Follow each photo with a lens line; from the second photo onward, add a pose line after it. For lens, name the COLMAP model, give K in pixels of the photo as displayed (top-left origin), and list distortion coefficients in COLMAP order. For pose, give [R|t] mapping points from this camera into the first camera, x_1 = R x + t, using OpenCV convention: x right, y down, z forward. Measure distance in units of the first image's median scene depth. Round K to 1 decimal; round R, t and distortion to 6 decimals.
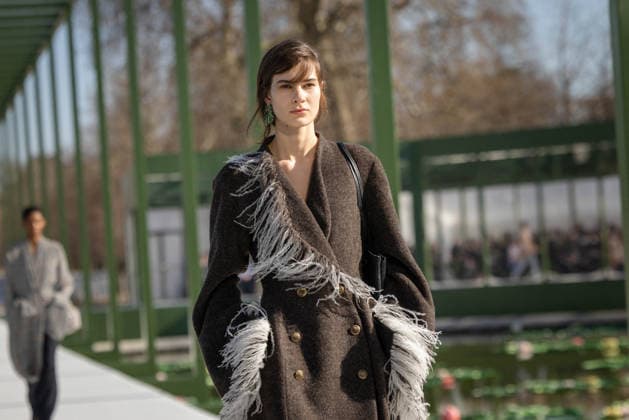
lens RADIAL K [[2849.9, 0, 340.5], [0, 2849.9, 210.1], [0, 0, 1]] dist [0.178162, 7.023487]
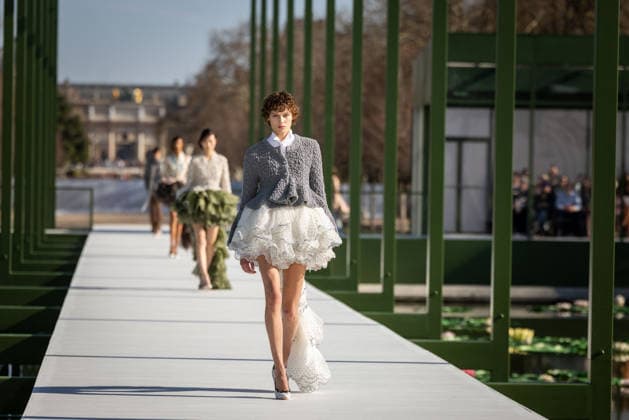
lens RADIAL K [[3220.1, 0, 314.5], [0, 3220.1, 210.0], [0, 0, 1]] dist [-0.092566, -5.810104]
pose [[0.991252, 0.082997, -0.102620, -0.014053], [-0.081499, 0.996498, 0.018708, 0.013569], [0.103813, -0.010181, 0.994545, 0.176889]]
